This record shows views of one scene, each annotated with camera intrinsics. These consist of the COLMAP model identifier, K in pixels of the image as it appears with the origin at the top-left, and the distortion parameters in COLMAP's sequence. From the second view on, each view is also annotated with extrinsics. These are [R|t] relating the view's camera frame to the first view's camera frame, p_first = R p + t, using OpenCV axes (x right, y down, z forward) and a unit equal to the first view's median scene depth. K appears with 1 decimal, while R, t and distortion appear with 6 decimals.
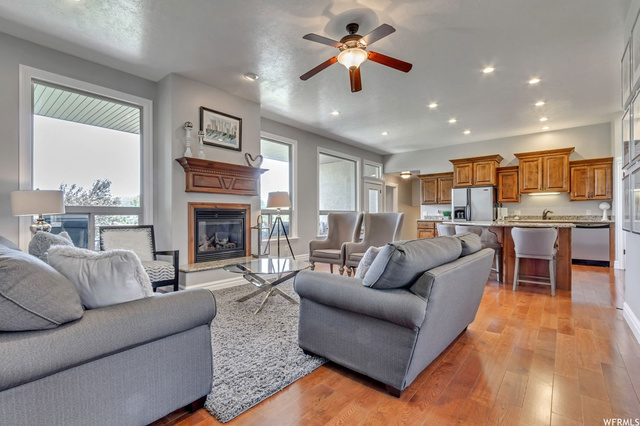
lens RADIAL K [[297.9, 0, 316.8], [0, 297.9, 213.1], [0, 0, 1]] dist [-0.000172, 0.000782]
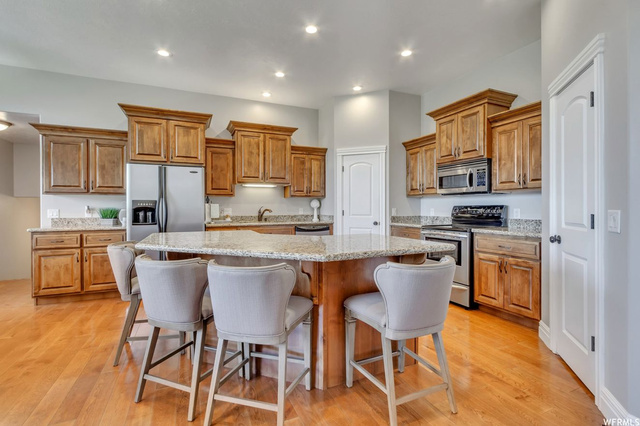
lens RADIAL K [[297.9, 0, 318.8], [0, 297.9, 207.7], [0, 0, 1]] dist [-0.000172, 0.000782]
pose [[0.447323, 0.002515, 0.894369, 0.169058], [-0.005499, 0.999985, -0.000061, -0.011270], [-0.894355, -0.004890, 0.447330, 0.530926]]
